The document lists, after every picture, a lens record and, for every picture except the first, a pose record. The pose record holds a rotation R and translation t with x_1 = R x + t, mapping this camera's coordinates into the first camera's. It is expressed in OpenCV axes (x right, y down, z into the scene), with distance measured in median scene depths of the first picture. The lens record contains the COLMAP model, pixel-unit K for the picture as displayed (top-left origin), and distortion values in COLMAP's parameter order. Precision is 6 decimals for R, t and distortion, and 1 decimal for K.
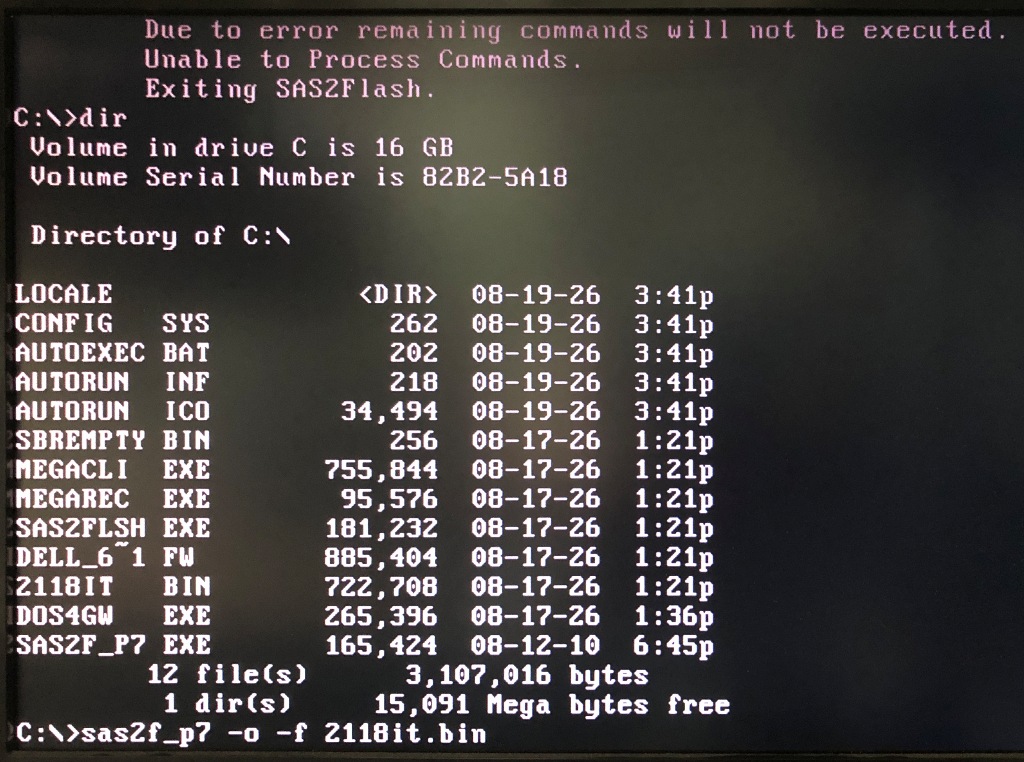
lens RADIAL K [[834.6, 0, 514.4], [0, 834.6, 390.5], [0, 0, 1]] dist [0.024629, -0.015469]
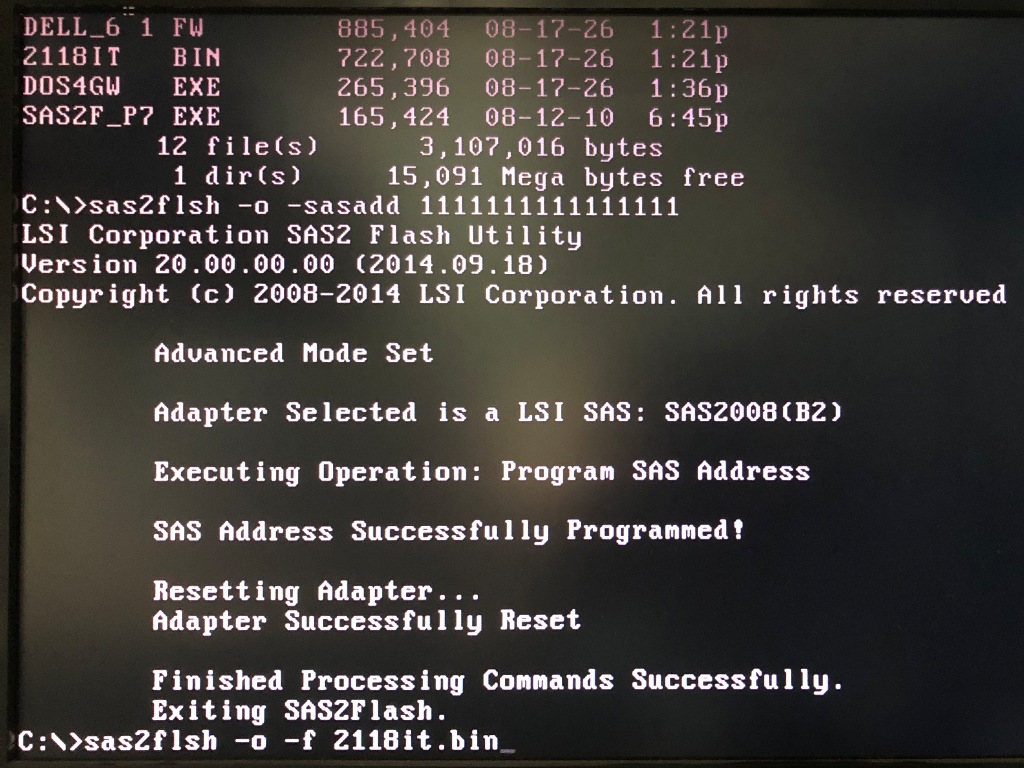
lens RADIAL K [[834.6, 0, 523.6], [0, 834.6, 362.6], [0, 0, 1]] dist [0.024629, -0.015469]
pose [[0.999905, 0.002719, 0.013540, -0.018347], [-0.002499, 0.999865, -0.016223, 0.610603], [-0.013582, 0.016188, 0.999777, 0.013275]]
